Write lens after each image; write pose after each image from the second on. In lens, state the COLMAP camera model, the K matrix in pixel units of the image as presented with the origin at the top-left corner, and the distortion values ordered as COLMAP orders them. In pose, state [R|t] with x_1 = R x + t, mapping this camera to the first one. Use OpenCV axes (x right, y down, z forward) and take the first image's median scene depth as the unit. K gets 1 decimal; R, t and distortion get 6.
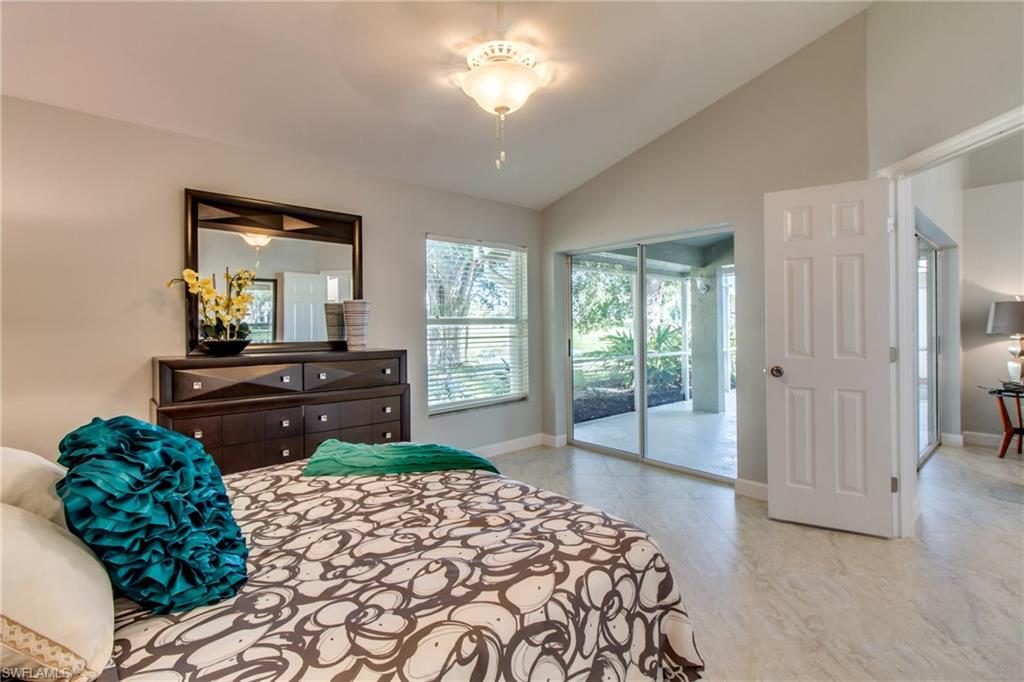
lens RADIAL K [[470.3, 0, 512.3], [0, 470.3, 326.7], [0, 0, 1]] dist [0.004853, -0.000477]
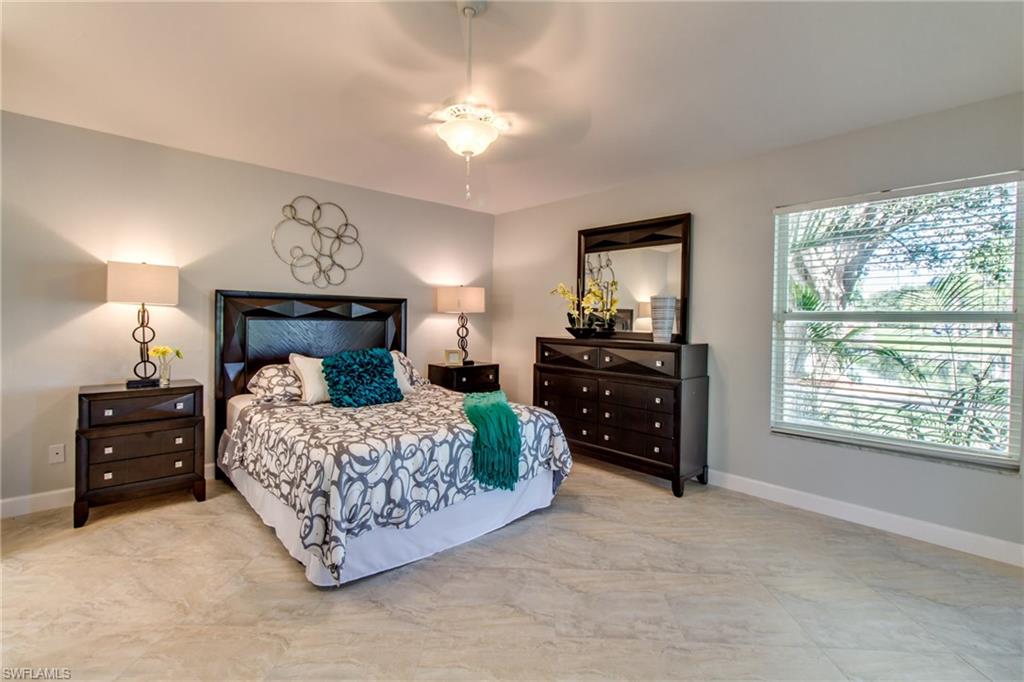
lens RADIAL K [[470.3, 0, 512.3], [0, 470.3, 326.7], [0, 0, 1]] dist [0.004853, -0.000477]
pose [[0.028848, 0.024670, -0.999279, 0.781903], [-0.016574, 0.999570, 0.024199, -0.006720], [0.999446, 0.015864, 0.029244, 0.658670]]
